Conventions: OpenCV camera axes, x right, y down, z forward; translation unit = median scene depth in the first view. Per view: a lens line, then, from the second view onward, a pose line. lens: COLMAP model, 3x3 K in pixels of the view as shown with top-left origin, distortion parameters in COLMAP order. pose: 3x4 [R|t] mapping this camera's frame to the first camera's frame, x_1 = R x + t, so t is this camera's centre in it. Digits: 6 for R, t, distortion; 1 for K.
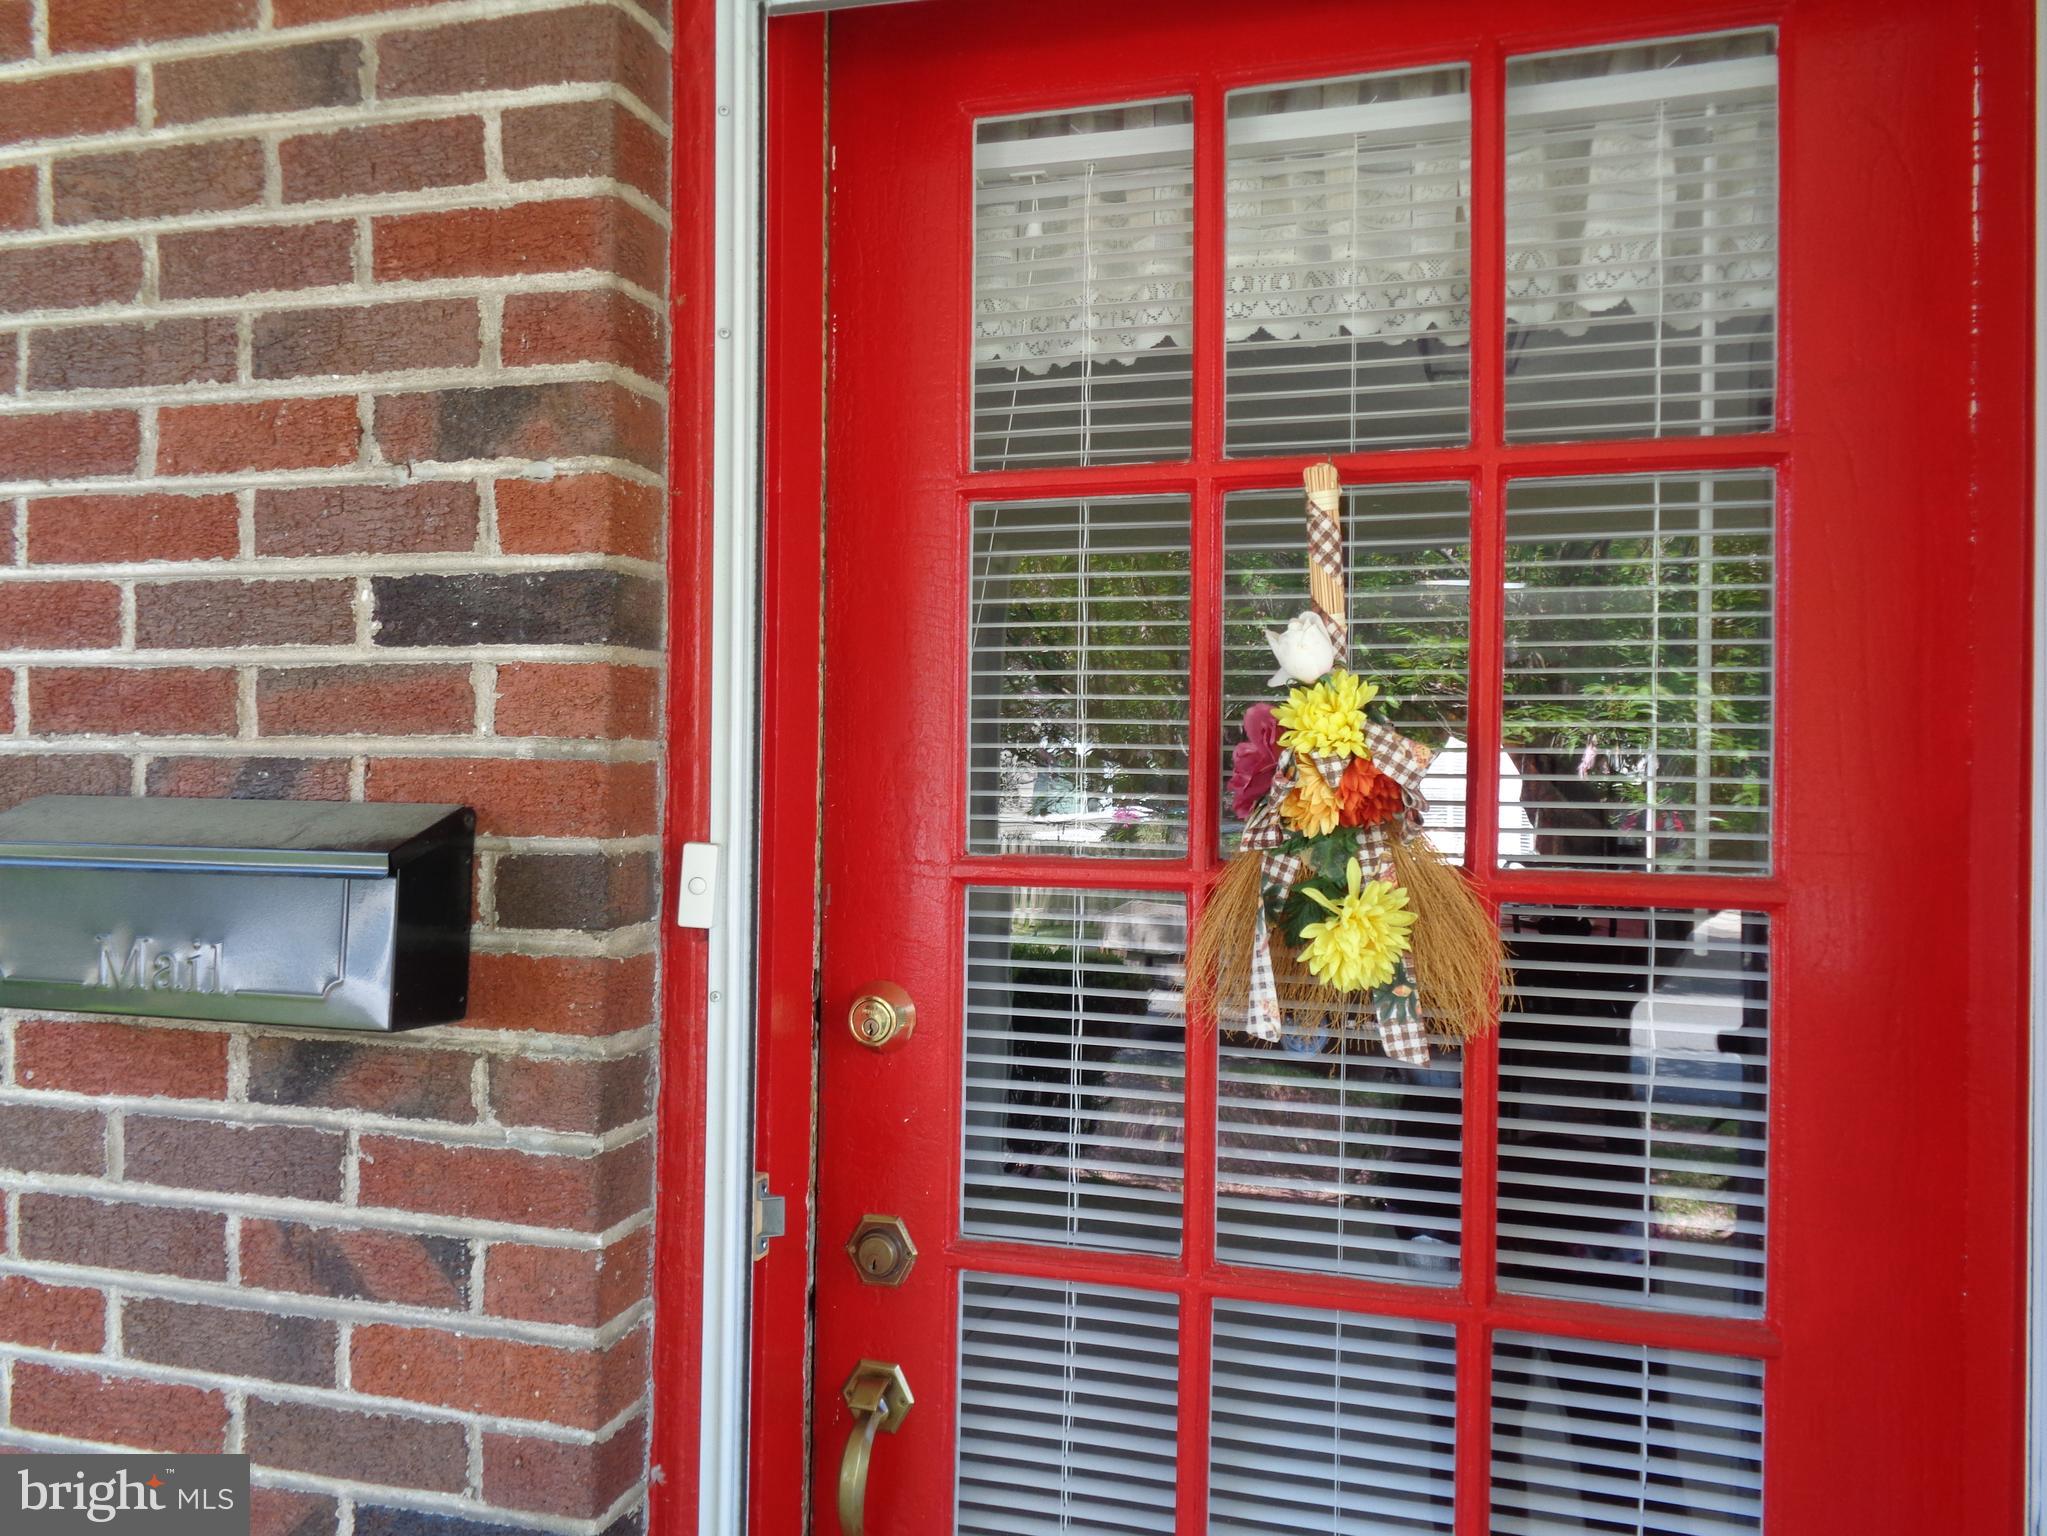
lens RADIAL K [[1533.6, 0, 955.2], [0, 1533.6, 776.2], [0, 0, 1]] dist [0.002782, 0.009403]
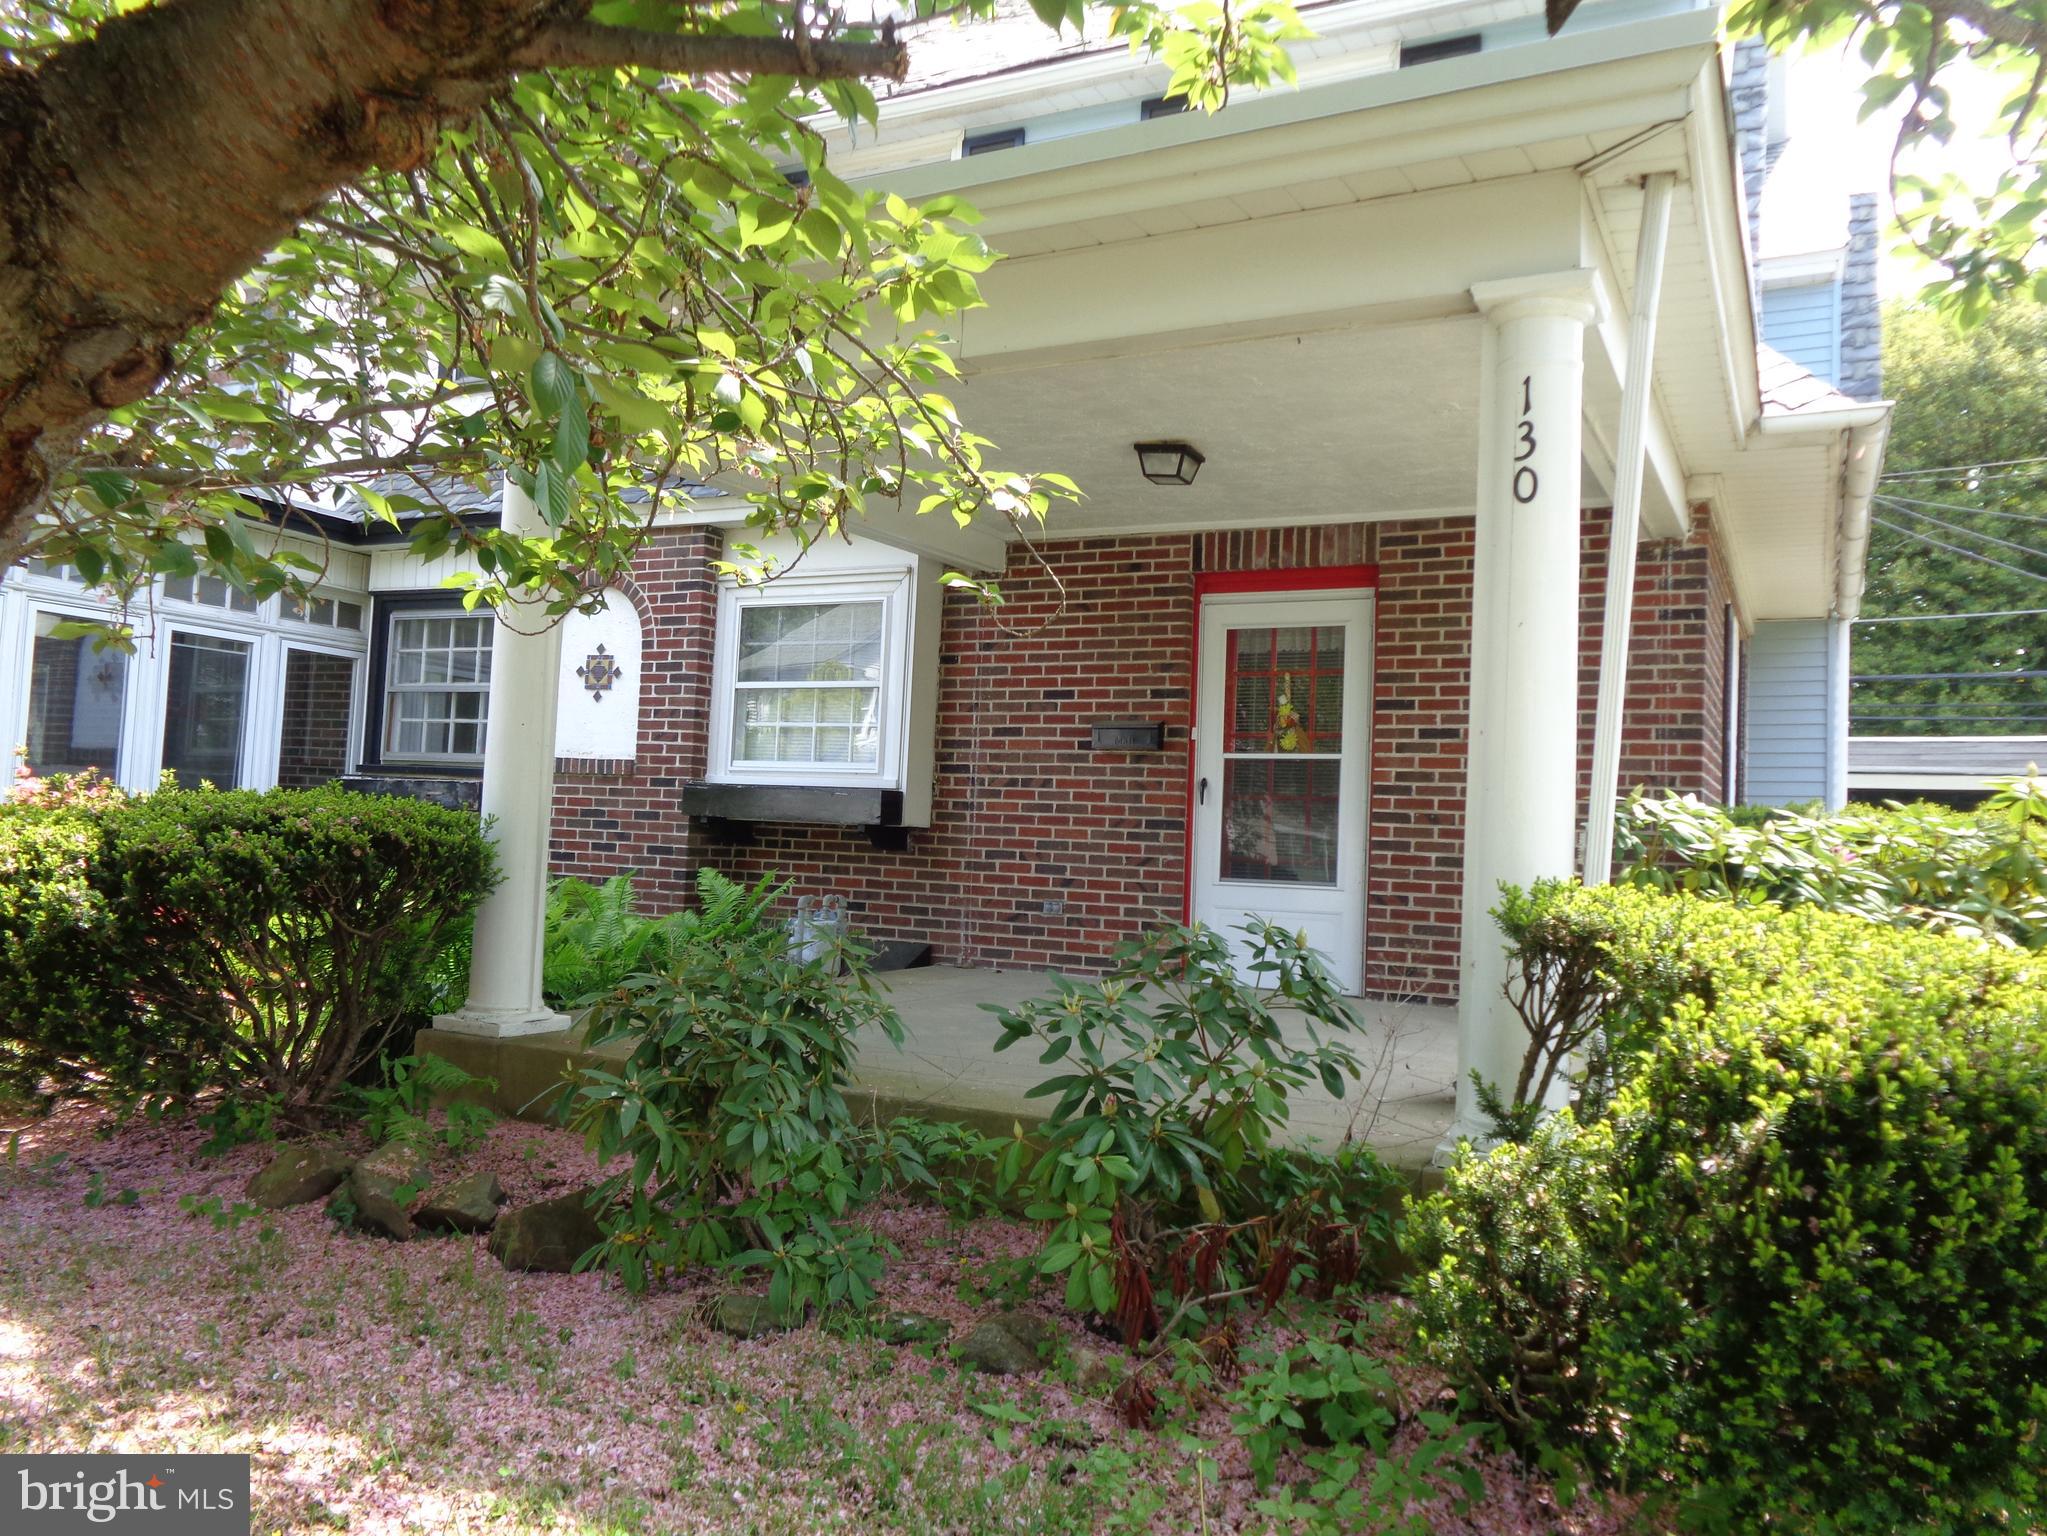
lens RADIAL K [[1533.6, 0, 1023.6], [0, 1533.6, 767.2], [0, 0, 1]] dist [0.002782, 0.009403]
pose [[0.981406, 0.014607, -0.191385, 0.402668], [-0.023827, 0.998659, -0.045964, 0.562974], [0.190457, 0.049669, 0.980438, -5.959894]]
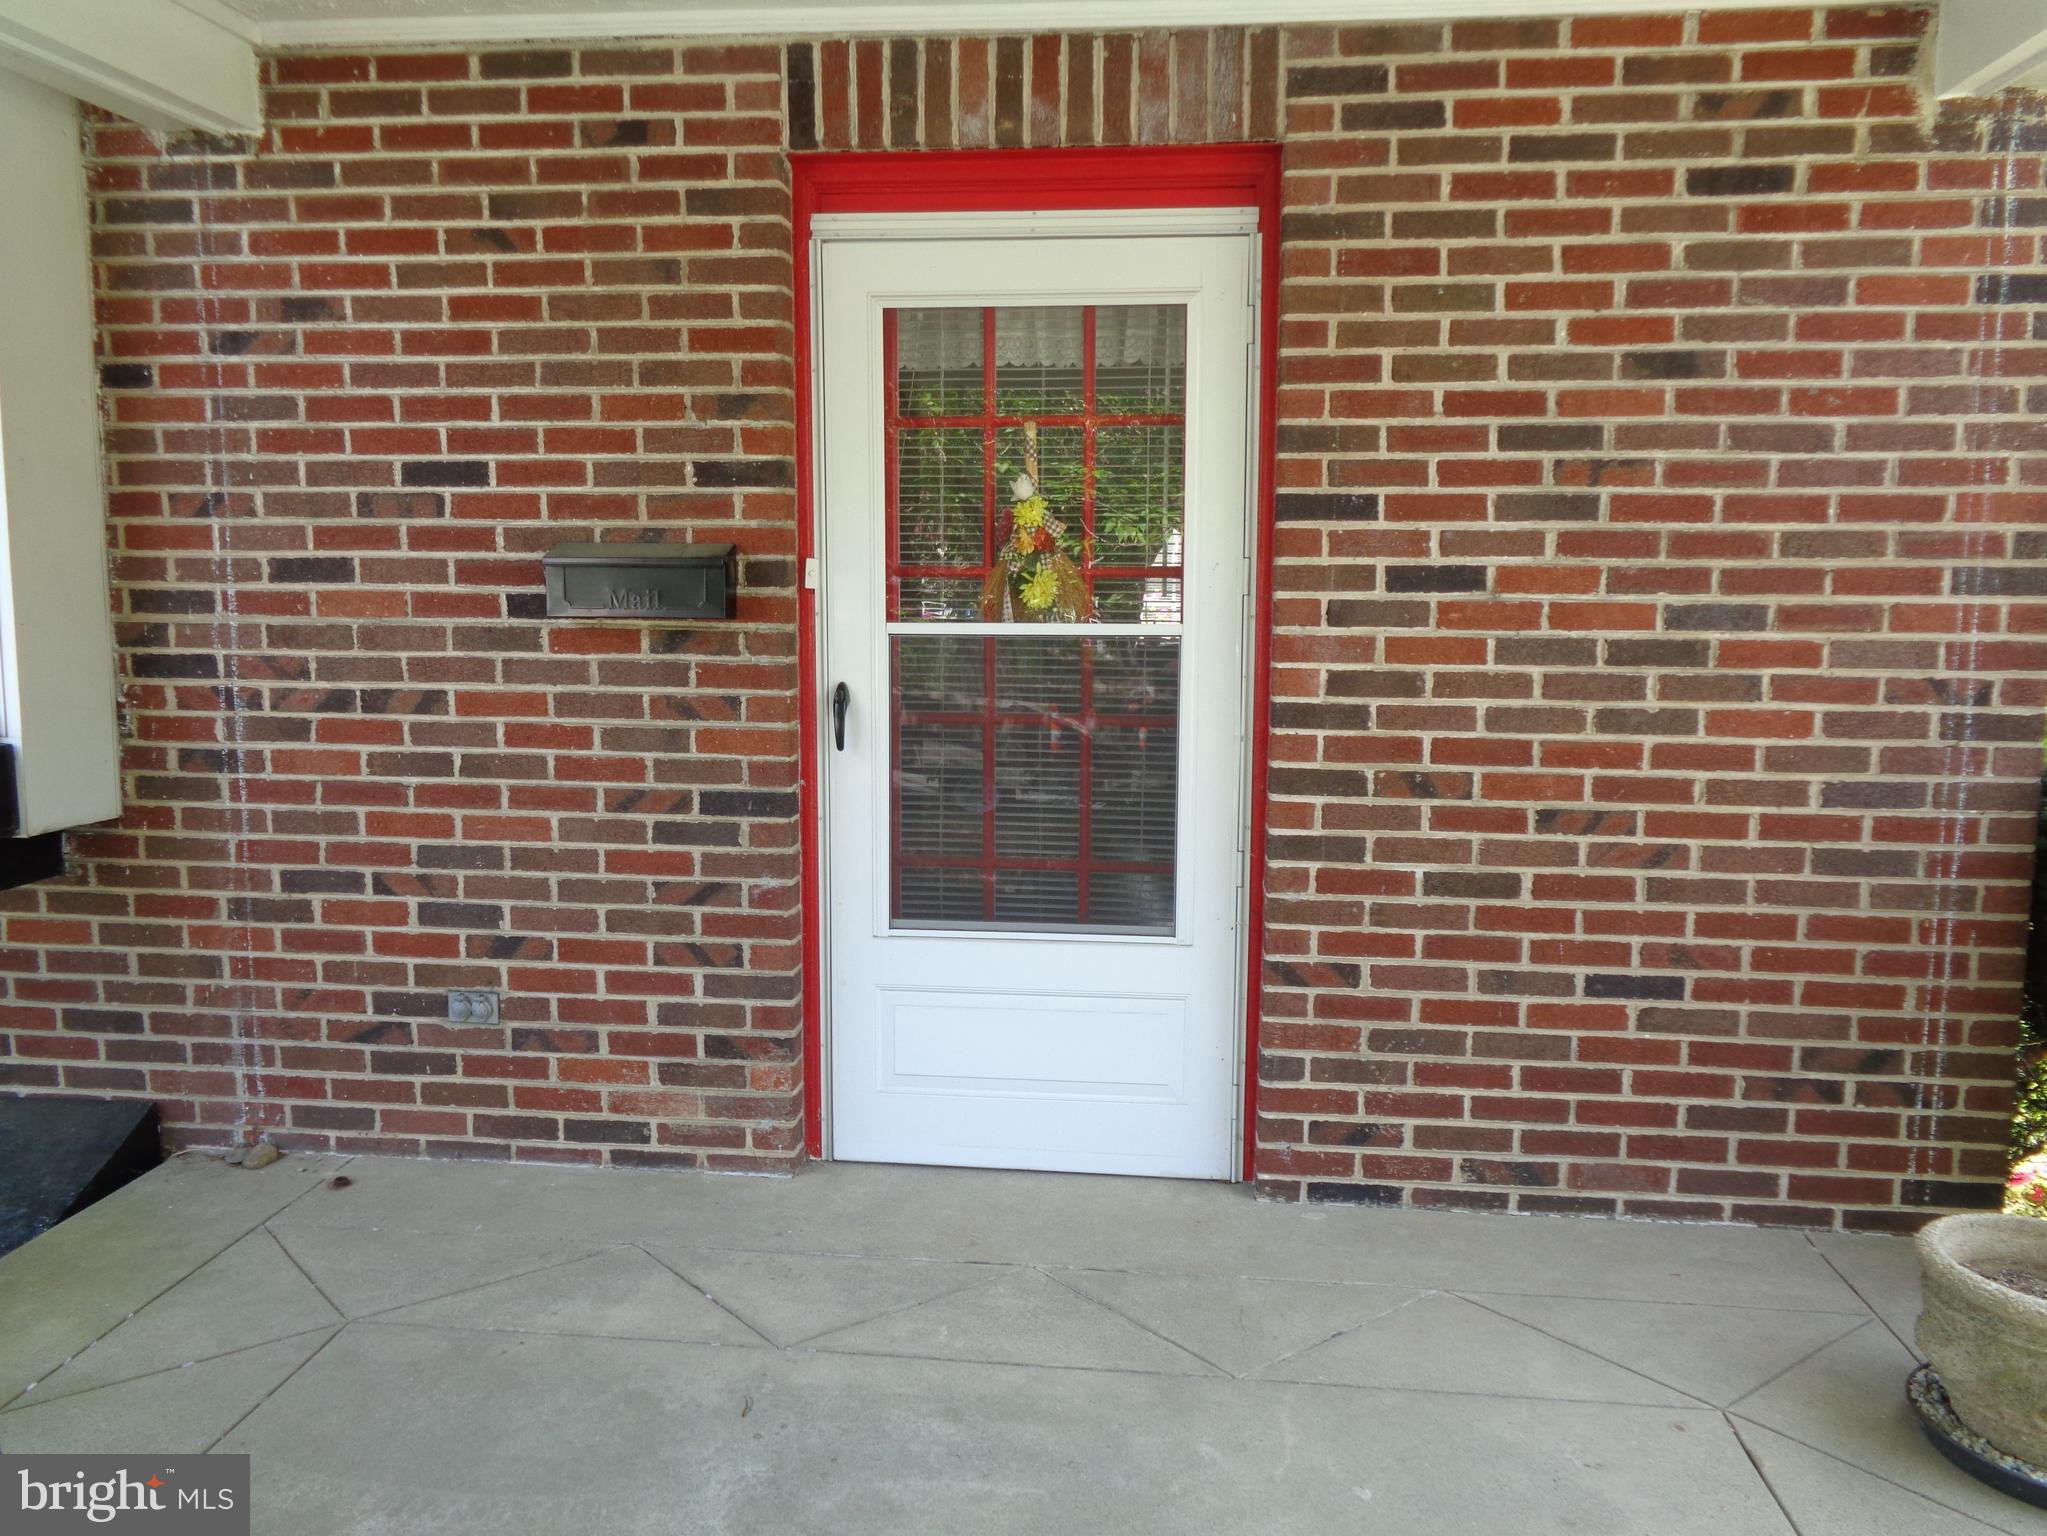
lens RADIAL K [[1533.6, 0, 1015.2], [0, 1533.6, 768.9], [0, 0, 1]] dist [0.002782, 0.009403]
pose [[0.983662, -0.032162, 0.177126, -0.311143], [0.007908, 0.990682, 0.135969, 0.047658], [-0.179849, -0.132346, 0.974751, -1.855079]]
